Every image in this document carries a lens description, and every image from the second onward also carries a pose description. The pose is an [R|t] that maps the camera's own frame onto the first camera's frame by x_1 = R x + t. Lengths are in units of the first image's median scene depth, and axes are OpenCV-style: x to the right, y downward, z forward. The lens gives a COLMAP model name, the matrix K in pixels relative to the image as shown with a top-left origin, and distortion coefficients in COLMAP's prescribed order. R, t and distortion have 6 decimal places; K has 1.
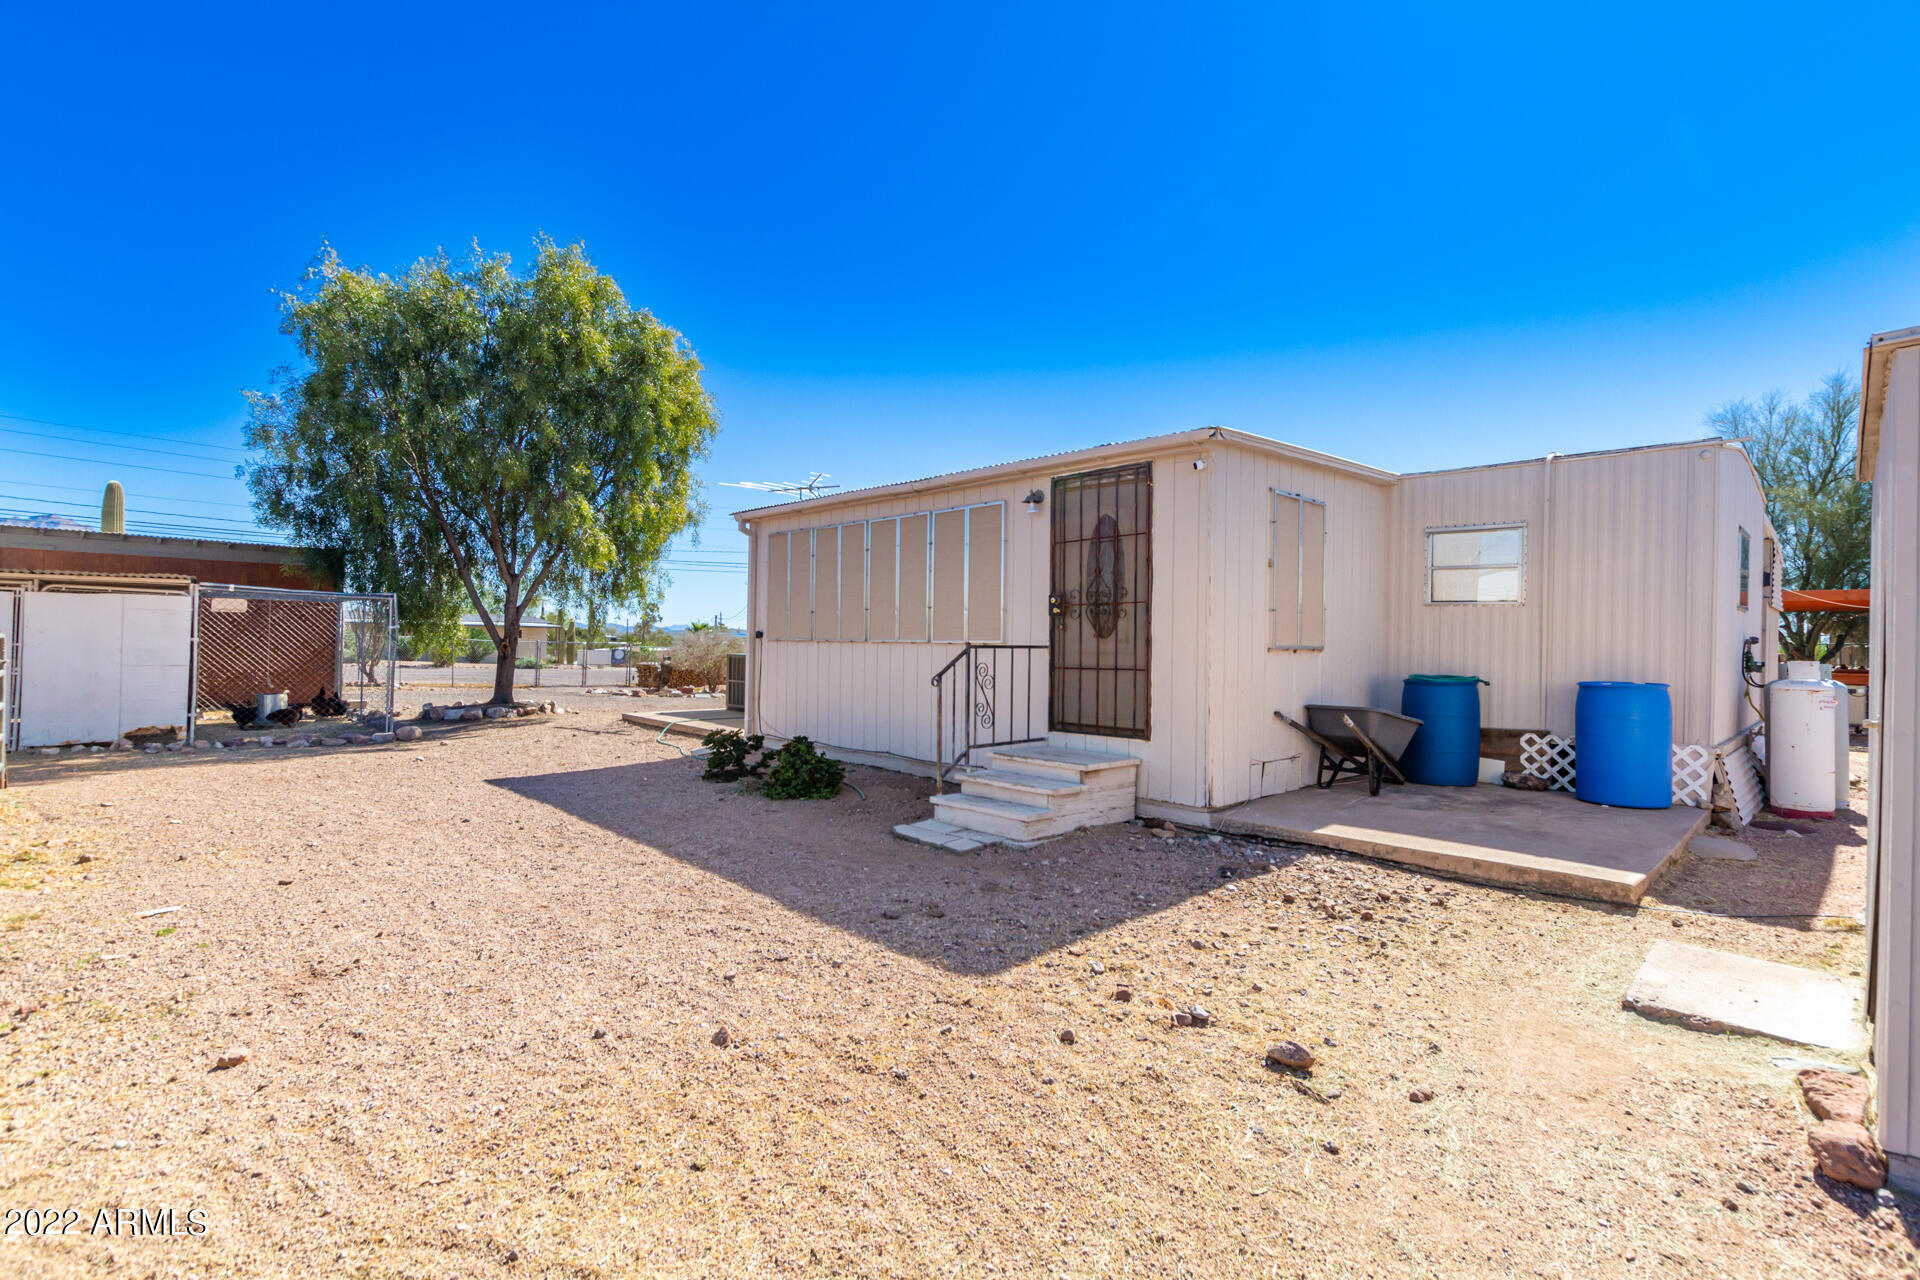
lens RADIAL K [[892.9, 0, 969.3], [0, 892.9, 638.5], [0, 0, 1]] dist [-0.000710, -0.000795]
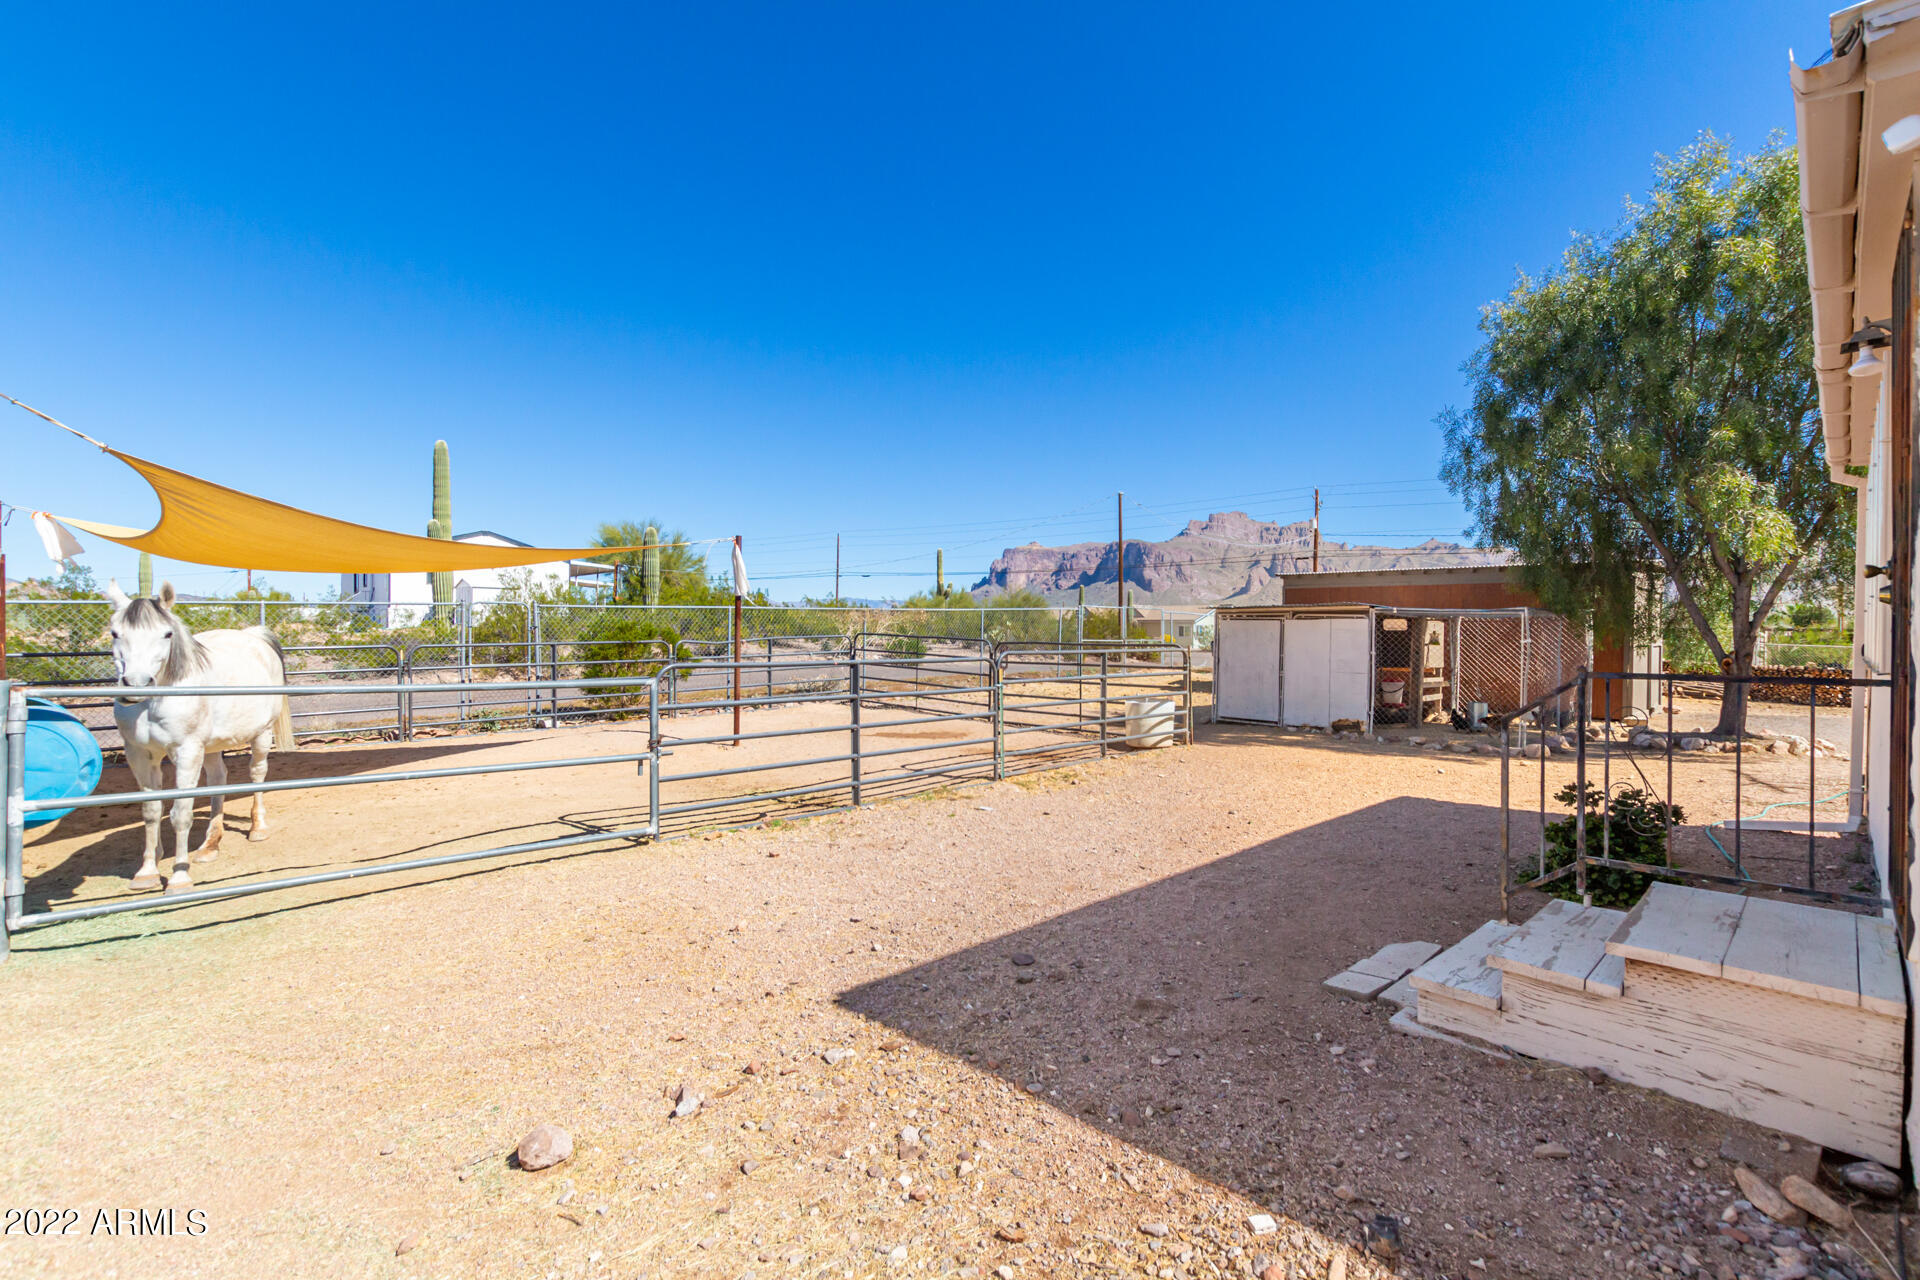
lens RADIAL K [[892.9, 0, 969.3], [0, 892.9, 638.5], [0, 0, 1]] dist [-0.000710, -0.000795]
pose [[0.000419, -0.009795, -0.999952, 0.398627], [-0.003473, 0.999946, -0.009796, -0.005089], [0.999994, 0.003477, 0.000385, 0.454479]]
